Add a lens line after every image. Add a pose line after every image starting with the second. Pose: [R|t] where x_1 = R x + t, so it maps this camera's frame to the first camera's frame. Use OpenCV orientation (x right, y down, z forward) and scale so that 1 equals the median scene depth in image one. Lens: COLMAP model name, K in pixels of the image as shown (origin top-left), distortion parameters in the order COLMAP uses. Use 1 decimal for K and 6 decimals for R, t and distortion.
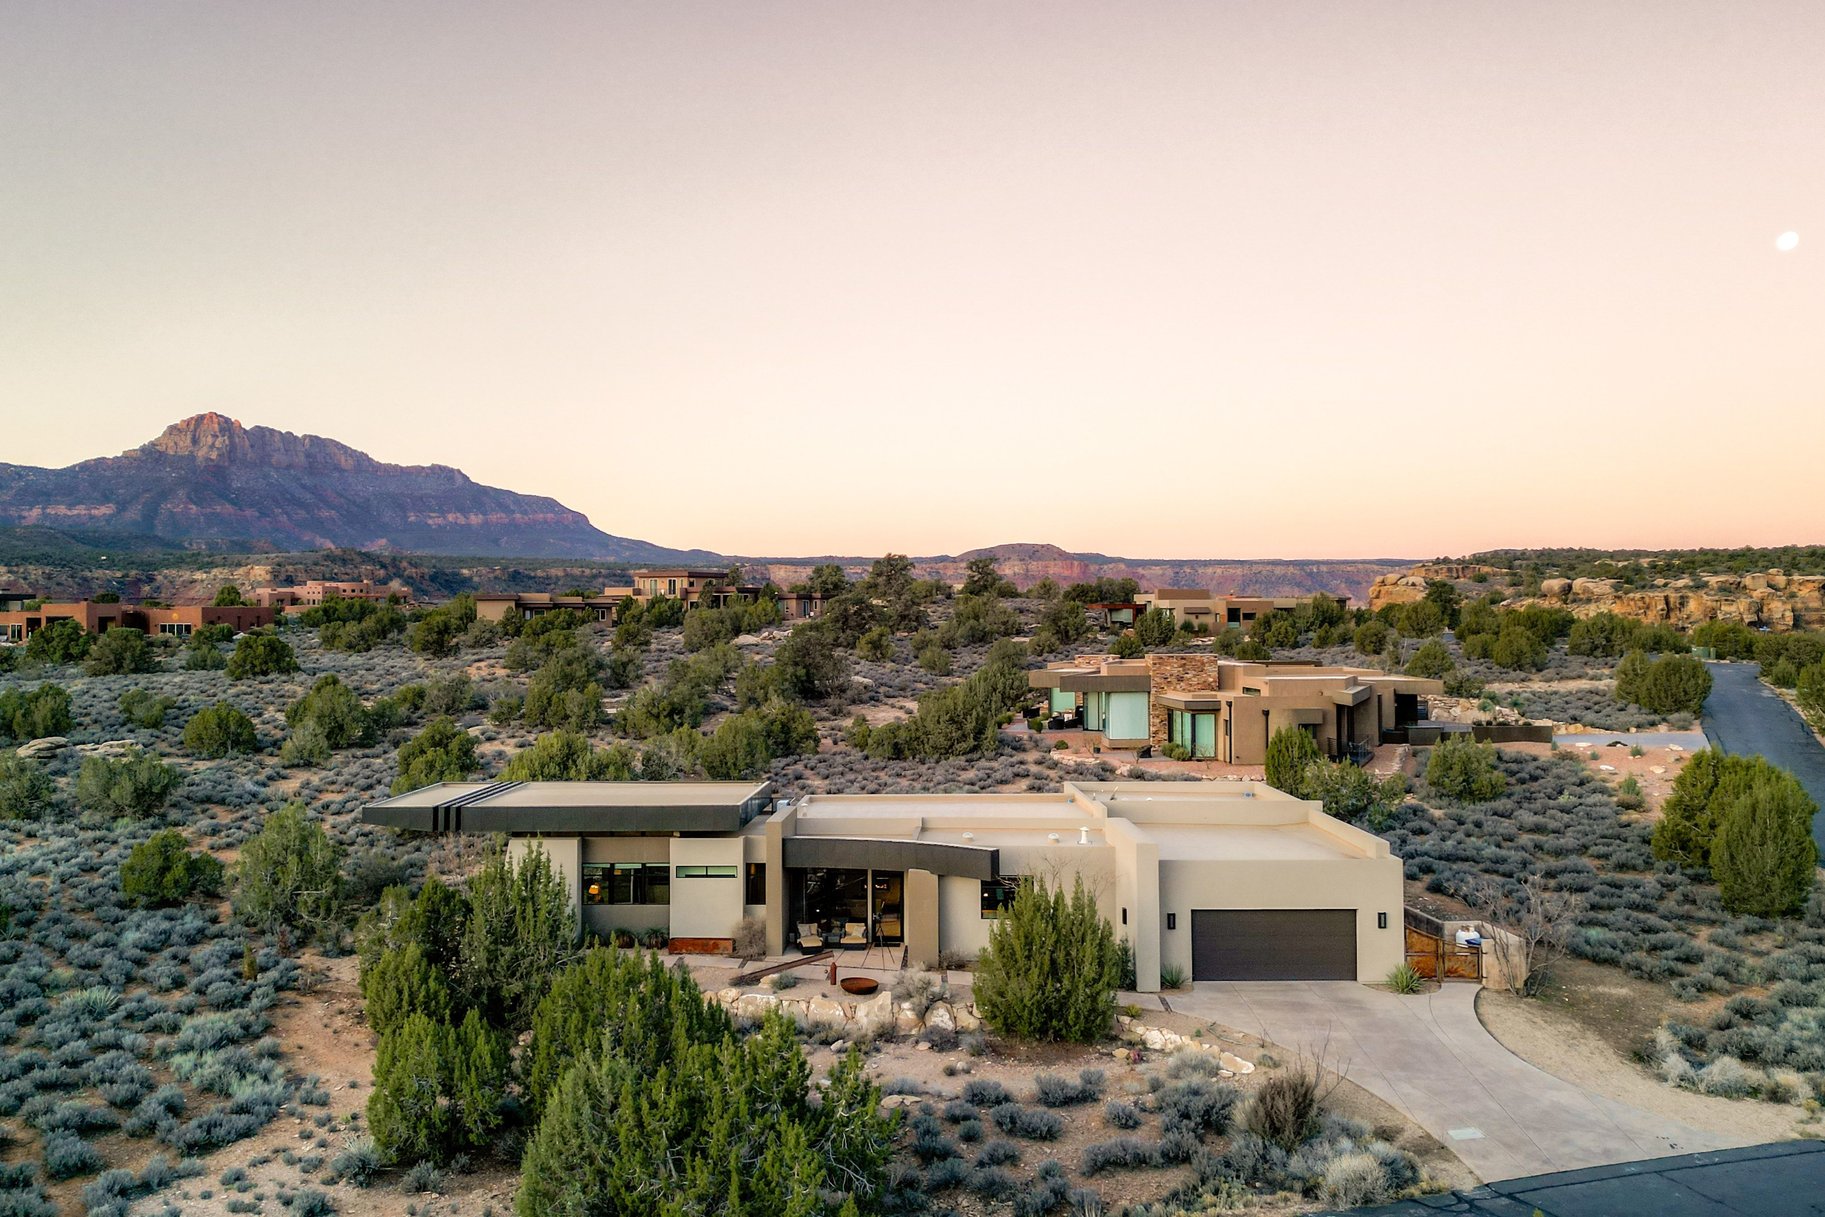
lens RADIAL K [[1553.0, 0, 926.7], [0, 1553.0, 607.2], [0, 0, 1]] dist [0.063909, -0.012848]
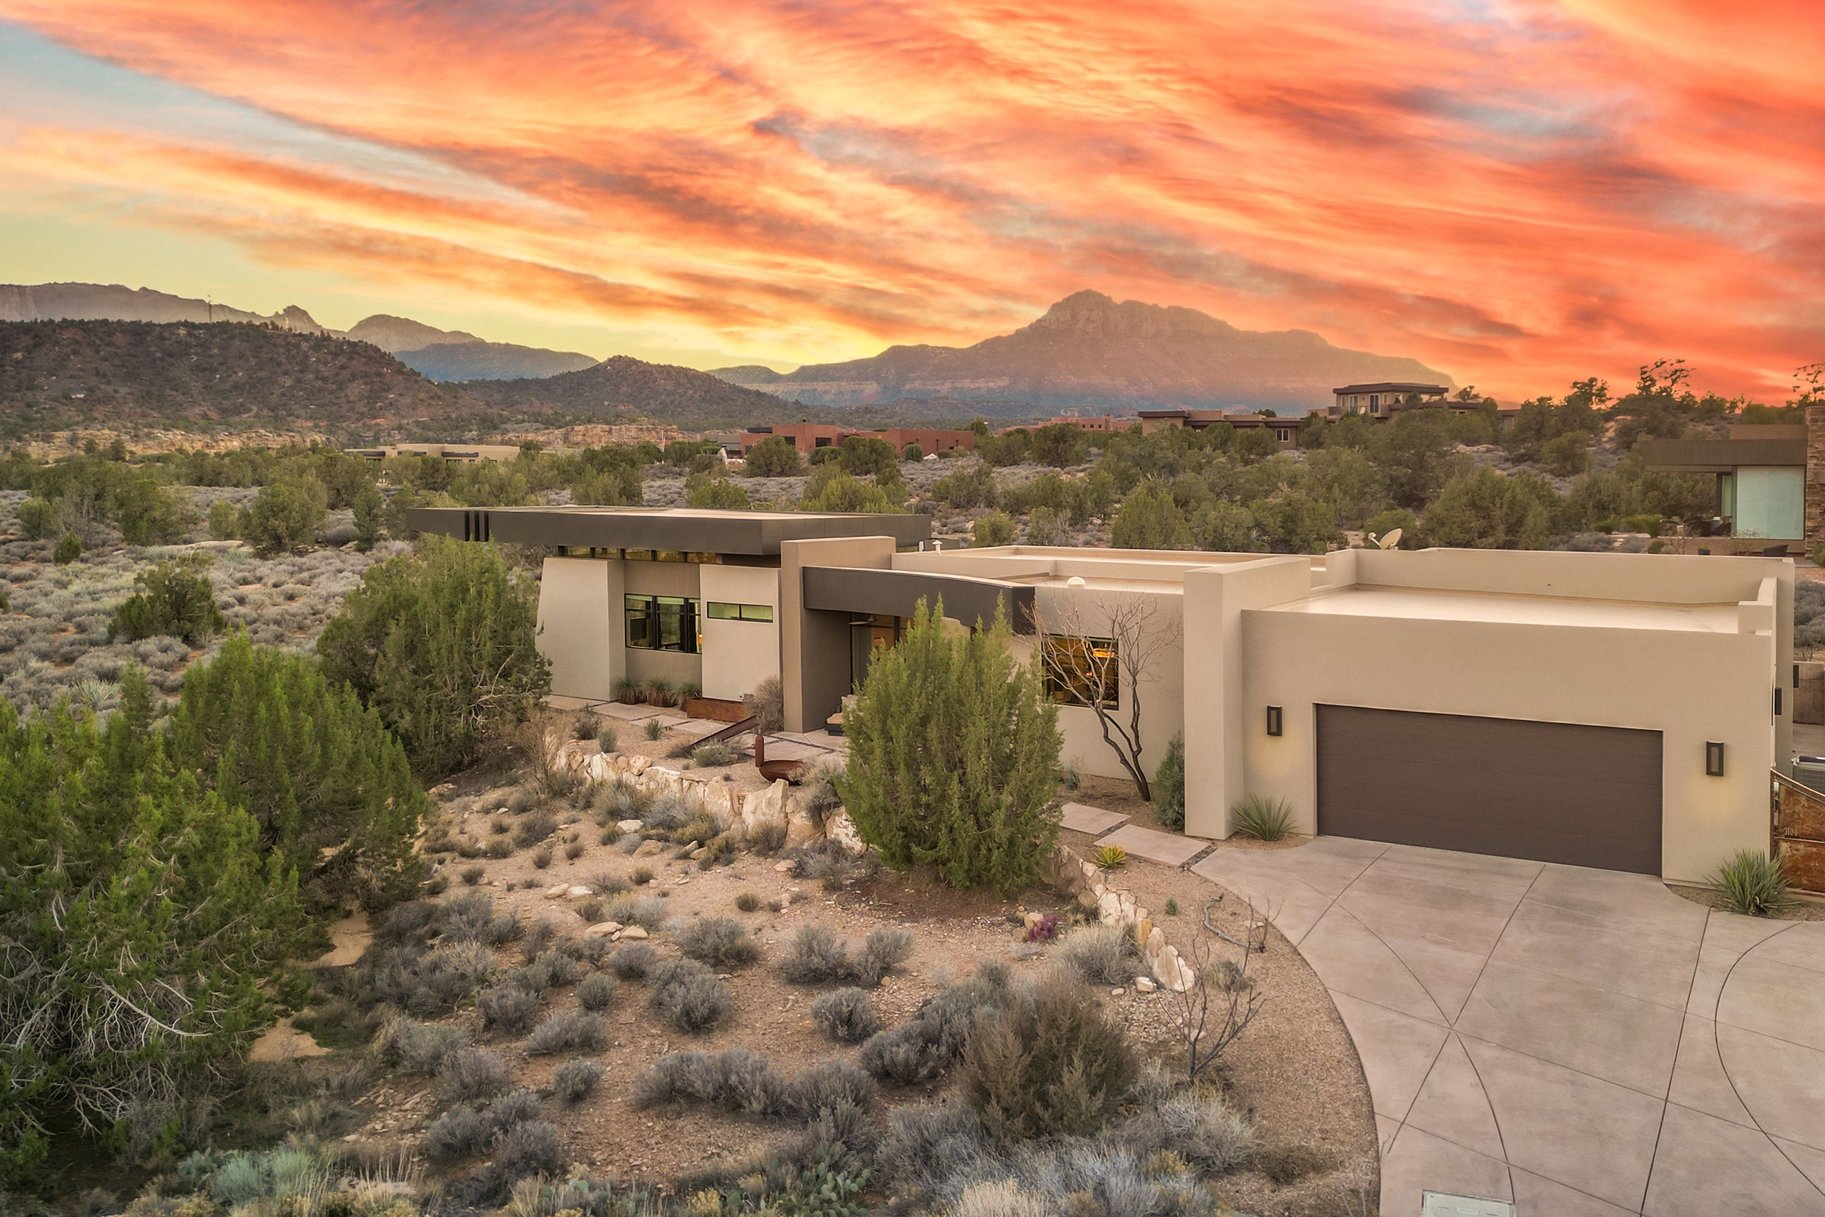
lens RADIAL K [[1553.0, 0, 926.7], [0, 1553.0, 607.2], [0, 0, 1]] dist [0.063909, -0.012848]
pose [[0.848988, 0.049550, -0.526084, 0.312585], [-0.007705, 0.996649, 0.081438, 0.107350], [0.528356, -0.065086, 0.846525, 0.430710]]
